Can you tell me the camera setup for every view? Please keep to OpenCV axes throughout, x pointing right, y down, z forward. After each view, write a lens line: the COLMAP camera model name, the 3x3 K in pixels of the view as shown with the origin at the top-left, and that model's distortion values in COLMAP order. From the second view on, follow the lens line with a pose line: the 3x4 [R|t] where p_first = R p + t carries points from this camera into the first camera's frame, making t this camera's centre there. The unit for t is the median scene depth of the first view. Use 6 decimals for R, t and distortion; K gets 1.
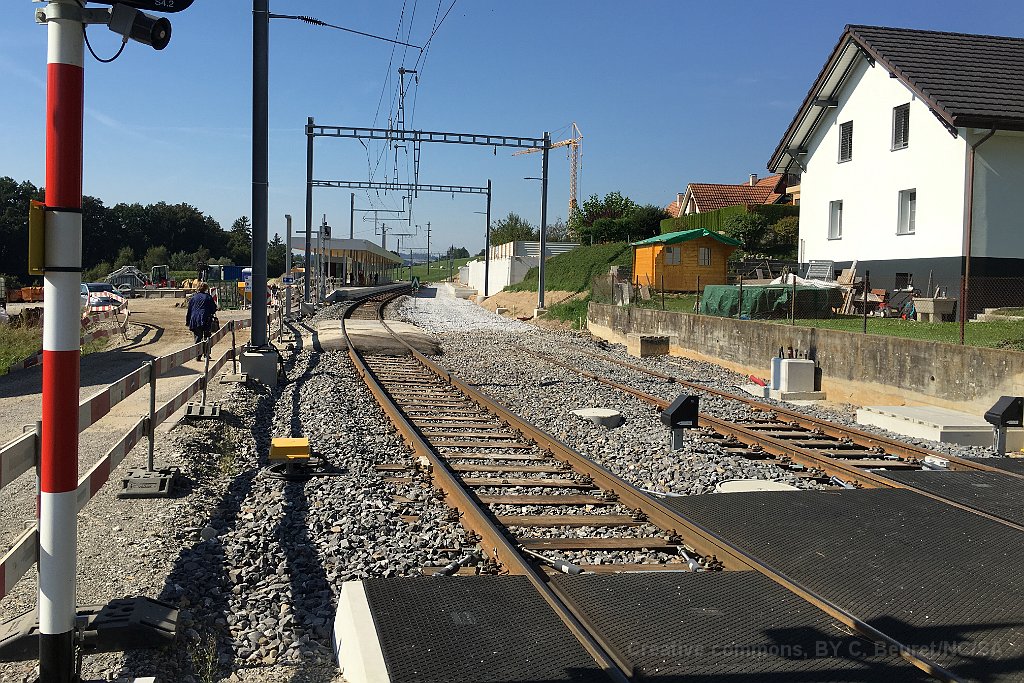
lens RADIAL K [[859.1, 0, 508.6], [0, 859.1, 287.0], [0, 0, 1]] dist [0.091846, -0.110300]
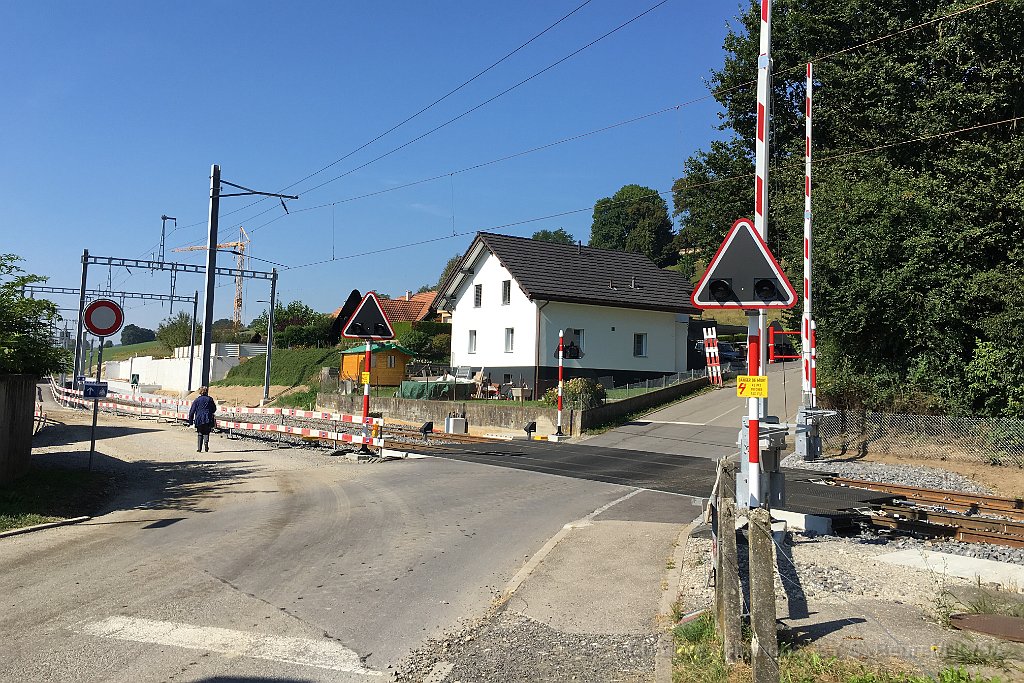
lens RADIAL K [[859.1, 0, 508.6], [0, 859.1, 287.0], [0, 0, 1]] dist [0.091846, -0.110300]
pose [[0.917772, 0.042645, 0.394812, -0.233522], [0.000247, 0.994156, -0.107955, -0.003669], [-0.397108, 0.099176, 0.912398, -0.588323]]
